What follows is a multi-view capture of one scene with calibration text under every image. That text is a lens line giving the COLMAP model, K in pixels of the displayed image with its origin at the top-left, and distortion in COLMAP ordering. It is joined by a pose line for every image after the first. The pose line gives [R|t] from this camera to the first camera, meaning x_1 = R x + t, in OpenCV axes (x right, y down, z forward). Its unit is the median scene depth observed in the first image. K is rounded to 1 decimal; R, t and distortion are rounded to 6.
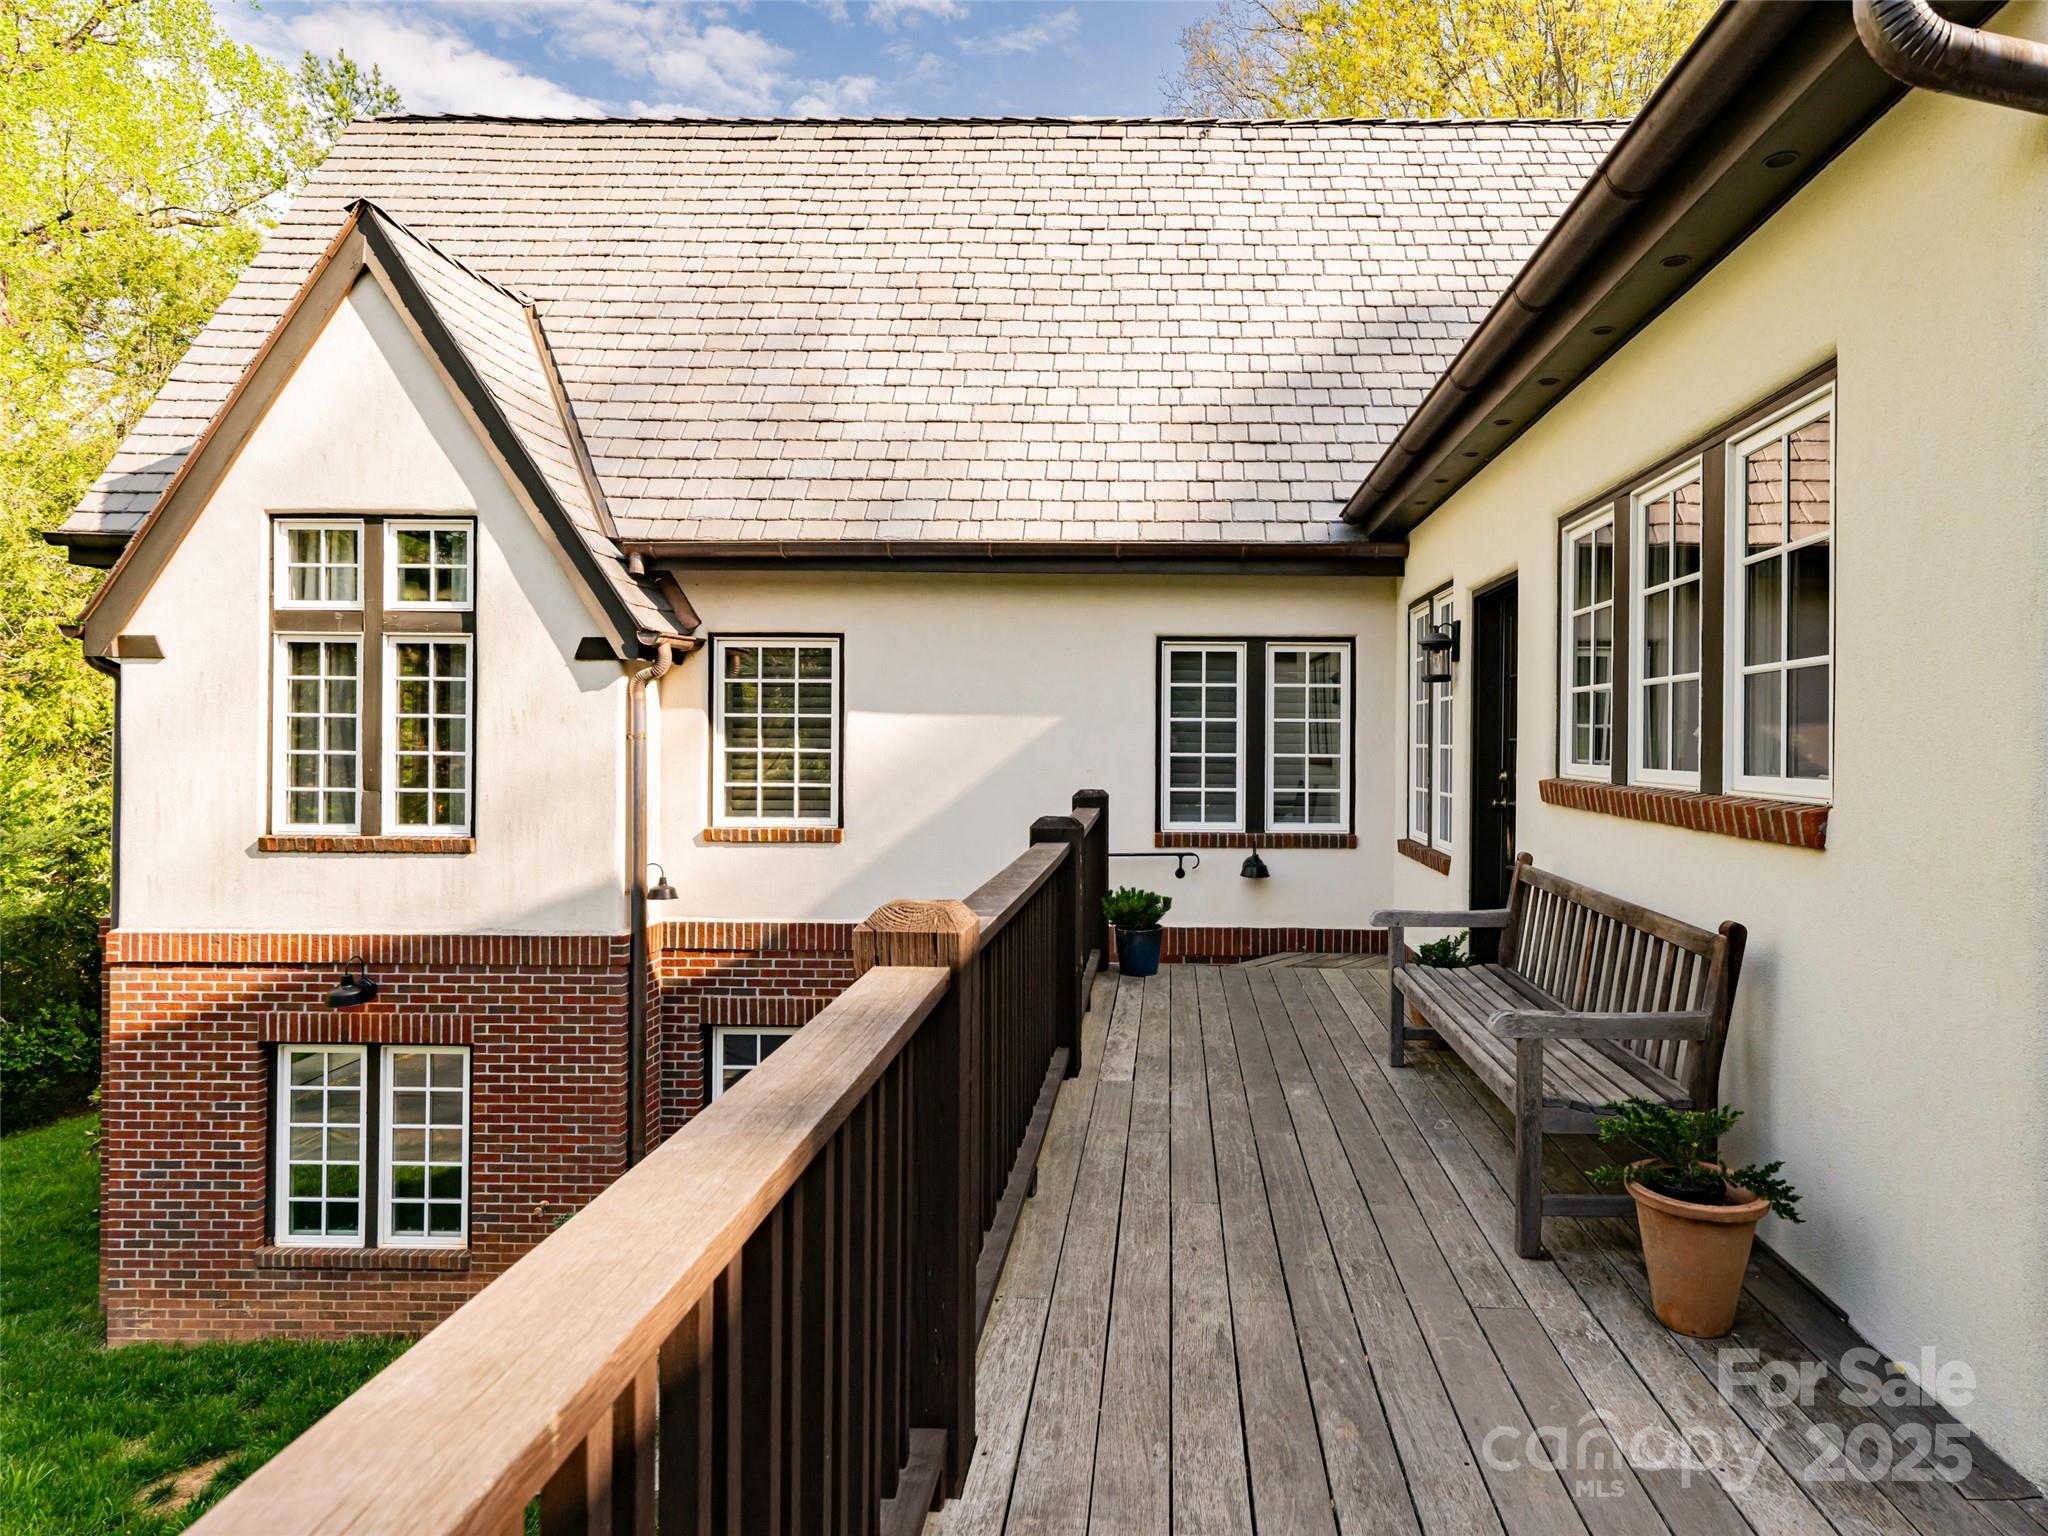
lens RADIAL K [[1206.8, 0, 1163.7], [0, 1206.8, 727.9], [0, 0, 1]] dist [0.001835, 0.001312]
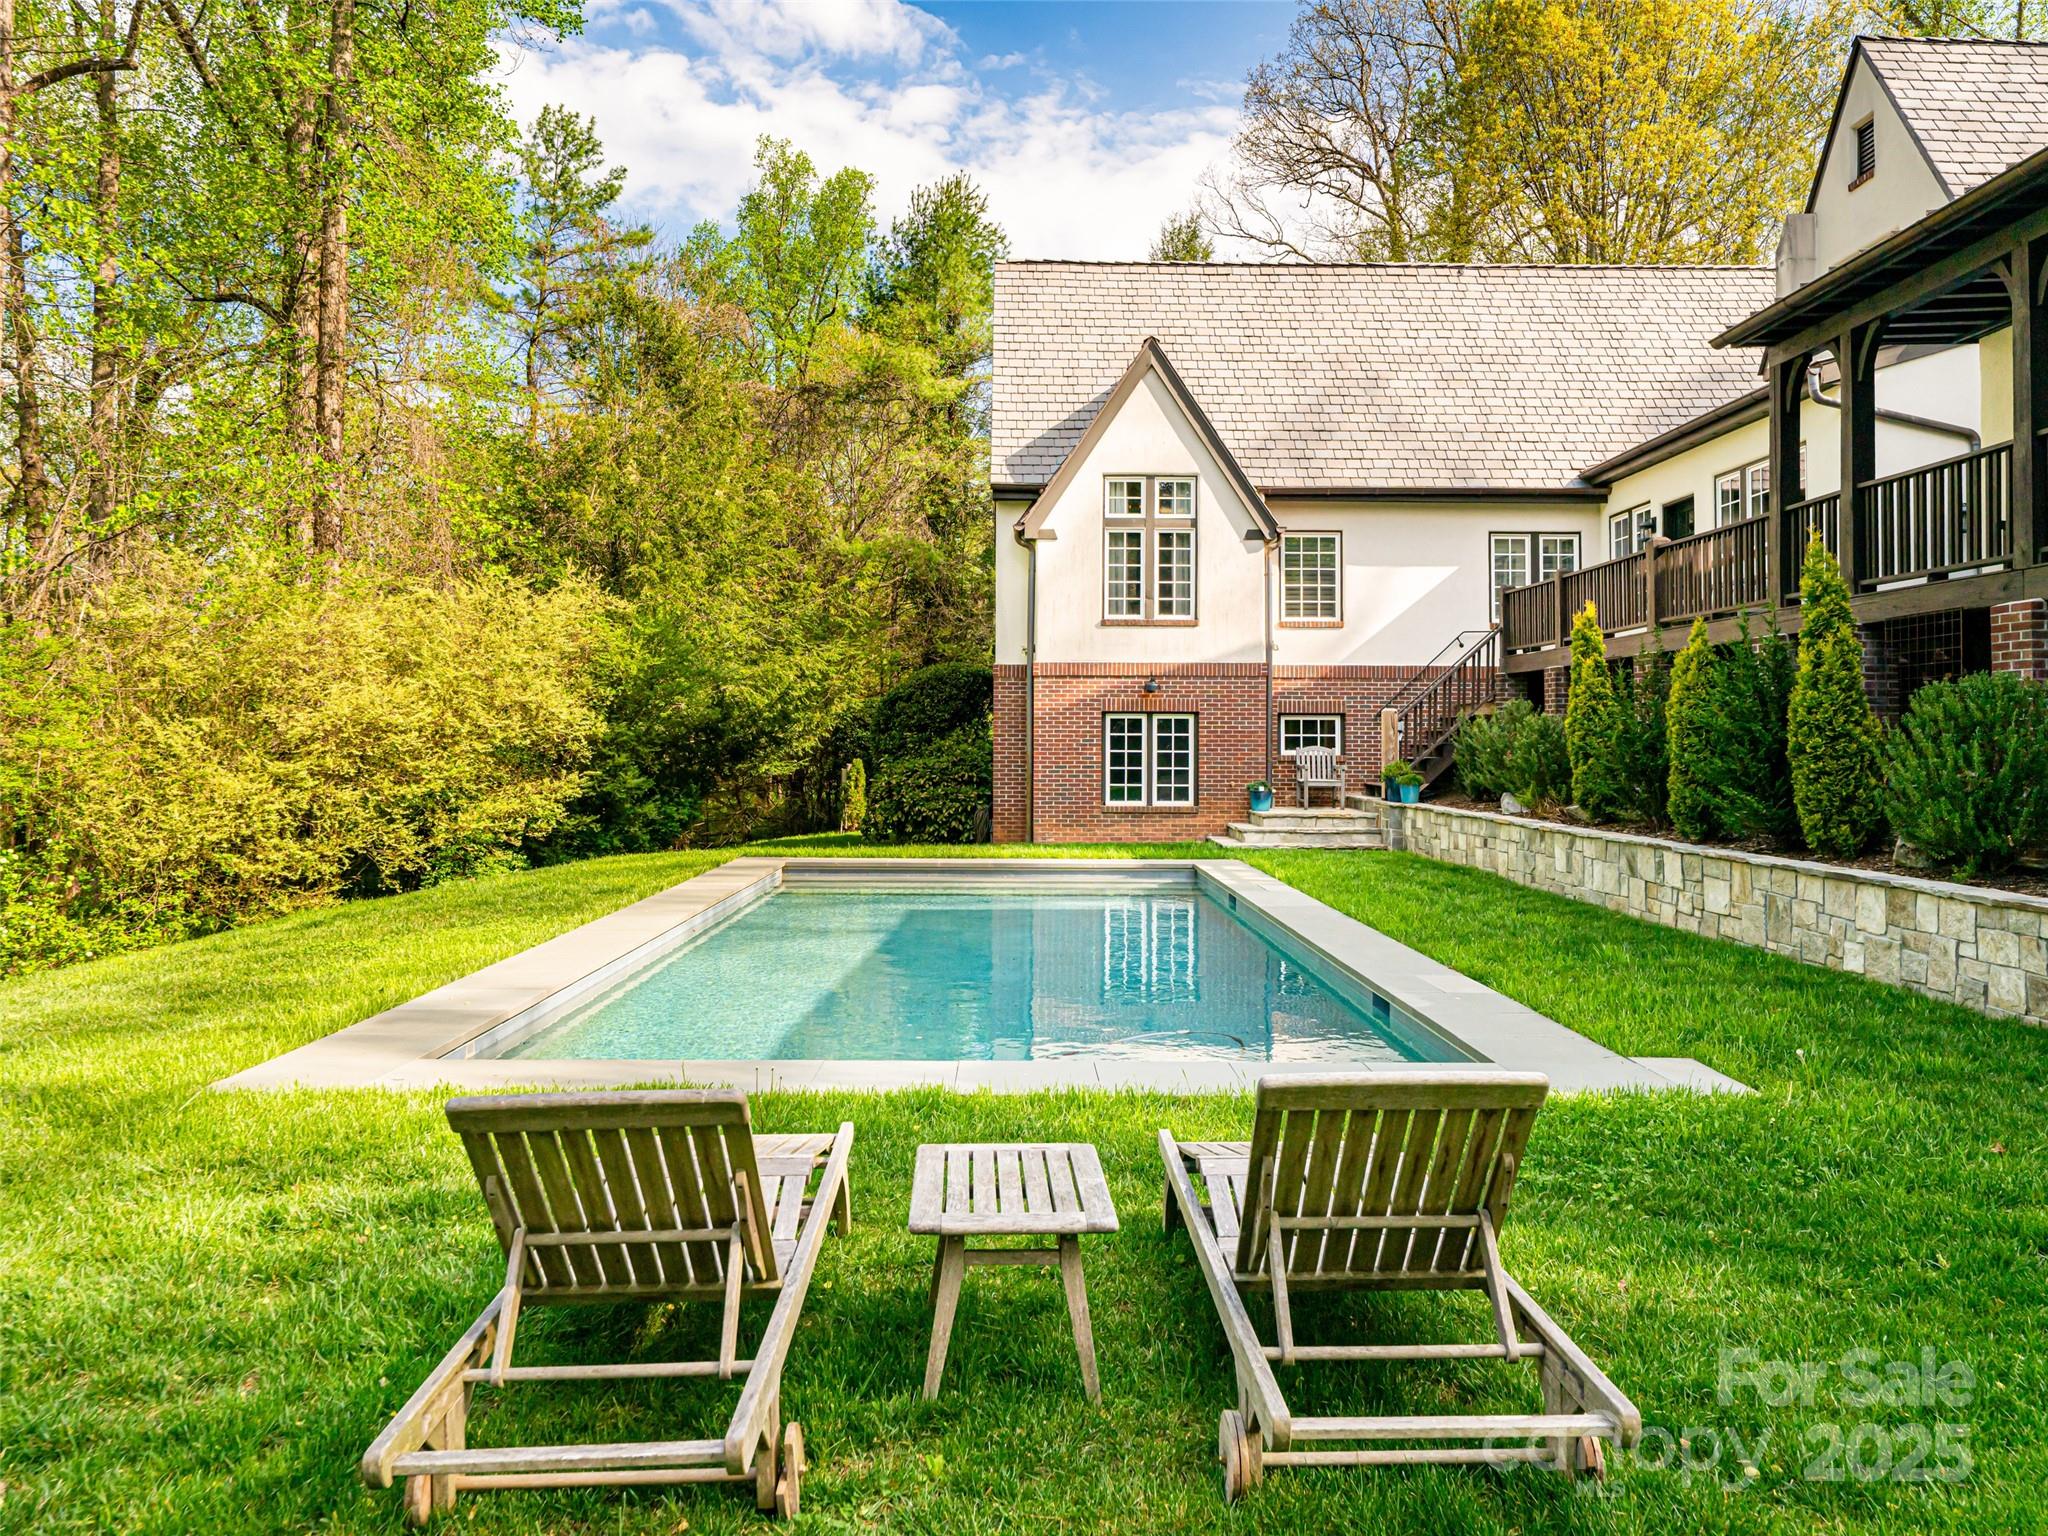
lens RADIAL K [[1417.9, 0, 1024.9], [0, 1417.9, 691.8], [0, 0, 1]] dist [-0.002144, -0.001187]
pose [[0.999851, -0.002275, 0.017137, -0.919816], [0.002748, 0.999614, -0.027647, 0.290511], [-0.017067, 0.027690, 0.999471, -1.576827]]
